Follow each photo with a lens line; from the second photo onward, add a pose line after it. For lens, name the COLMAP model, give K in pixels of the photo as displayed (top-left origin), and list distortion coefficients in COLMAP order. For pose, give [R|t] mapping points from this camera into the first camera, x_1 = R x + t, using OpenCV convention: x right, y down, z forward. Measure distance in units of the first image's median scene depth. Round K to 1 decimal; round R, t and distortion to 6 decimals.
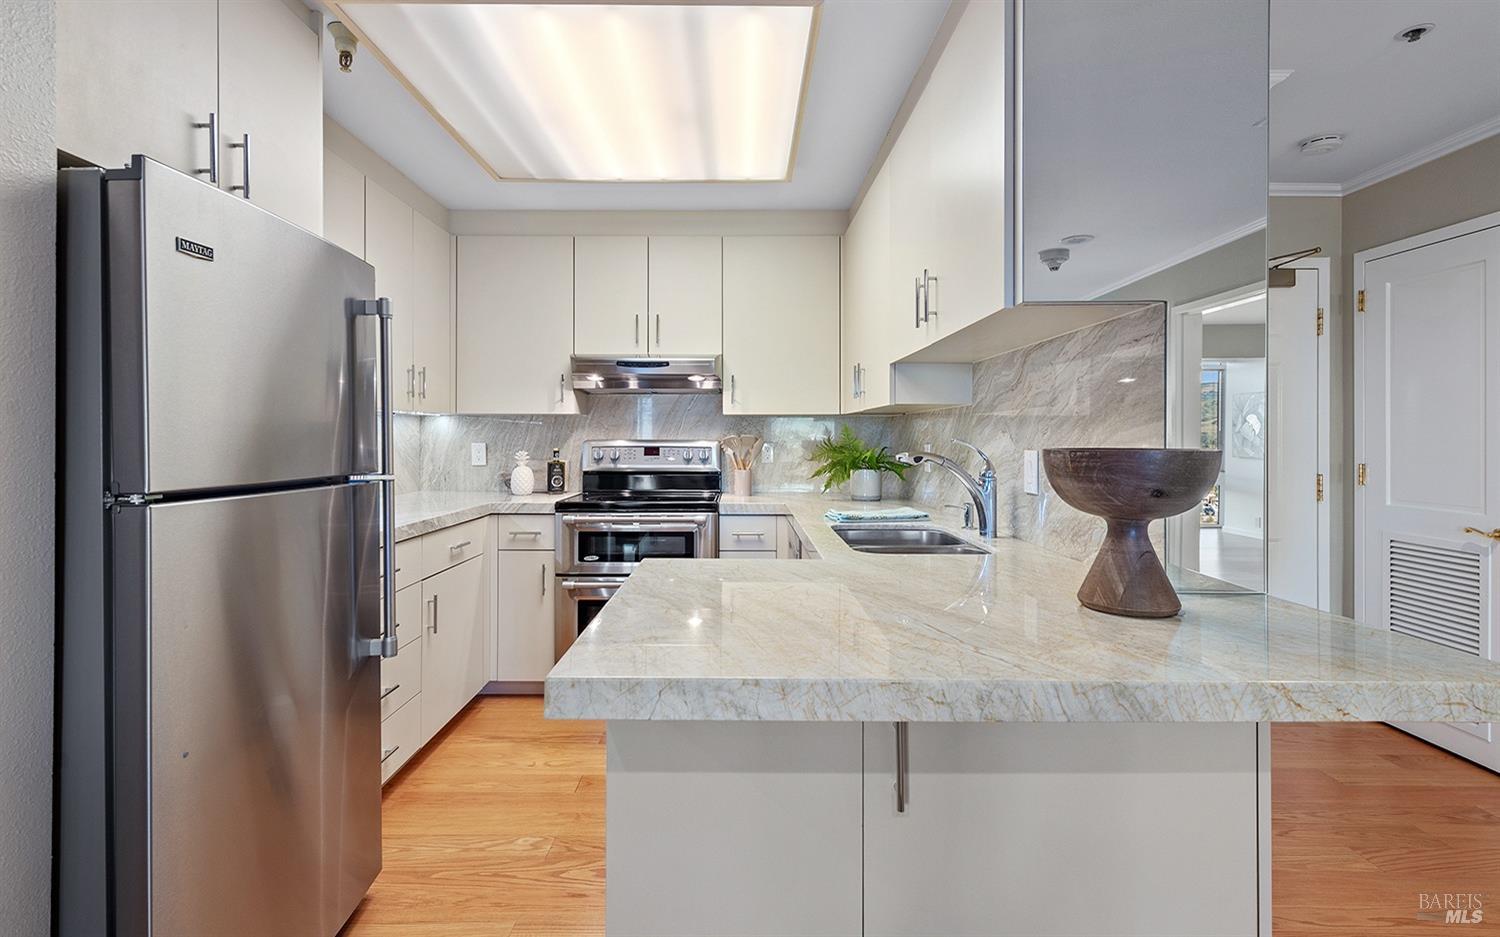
lens RADIAL K [[662.4, 0, 744.3], [0, 662.4, 438.6], [0, 0, 1]] dist [-0.000158, 0.000017]
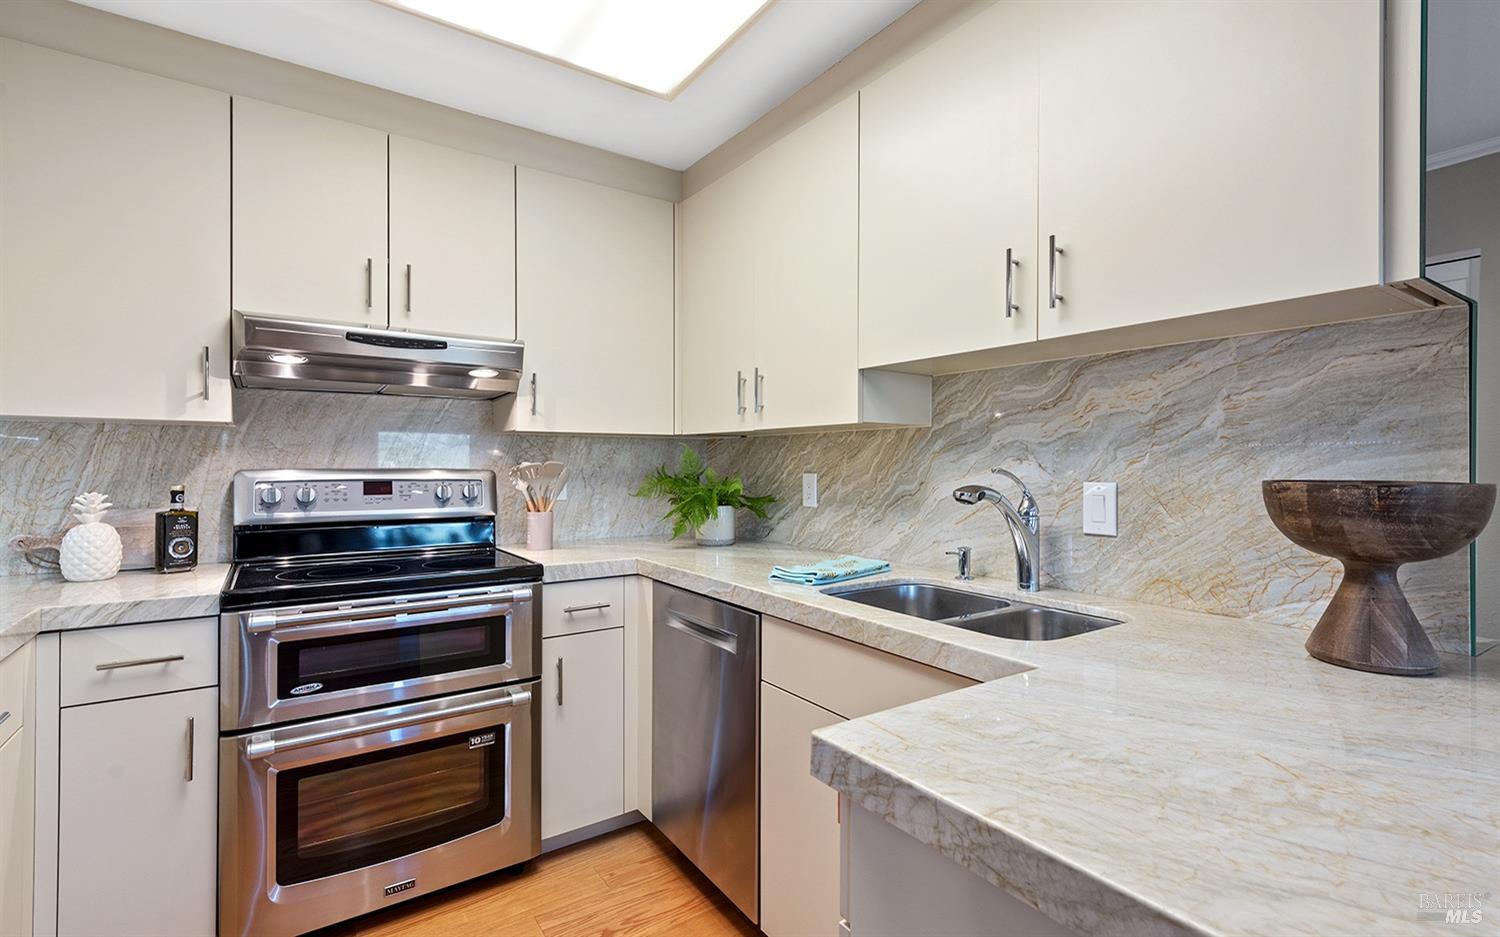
lens RADIAL K [[670.6, 0, 755.4], [0, 670.6, 462.2], [0, 0, 1]] dist [0.002641, 0.000198]
pose [[0.822480, 0.001166, 0.568793, -0.224579], [0.000557, 0.999996, -0.002855, -0.002739], [-0.568794, 0.002665, 0.822476, 0.314625]]
